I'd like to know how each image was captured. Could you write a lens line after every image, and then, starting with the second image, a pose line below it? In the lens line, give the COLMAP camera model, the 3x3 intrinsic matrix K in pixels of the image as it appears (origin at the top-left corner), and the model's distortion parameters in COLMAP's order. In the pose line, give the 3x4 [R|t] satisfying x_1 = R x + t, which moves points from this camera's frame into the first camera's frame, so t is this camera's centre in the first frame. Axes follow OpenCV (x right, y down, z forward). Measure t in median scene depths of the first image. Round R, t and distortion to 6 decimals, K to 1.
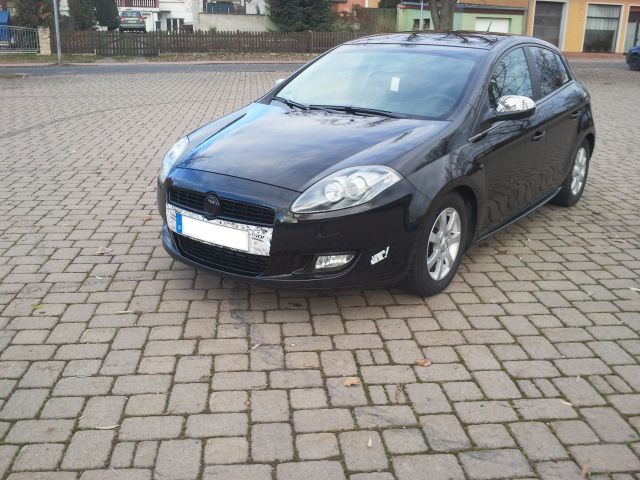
lens RADIAL K [[655.0, 0, 320.0], [0, 655.0, 240.0], [0, 0, 1]] dist [0.092025, -0.335456]
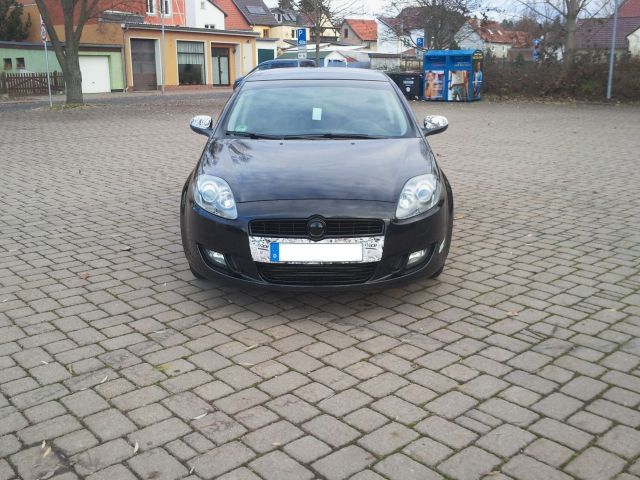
lens RADIAL K [[655.0, 0, 320.0], [0, 655.0, 240.0], [0, 0, 1]] dist [0.092025, -0.335456]
pose [[0.800587, -0.166293, 0.575680, -0.816546], [0.195452, 0.980646, 0.011462, -0.045367], [-0.566444, 0.103341, 0.817595, 0.113186]]
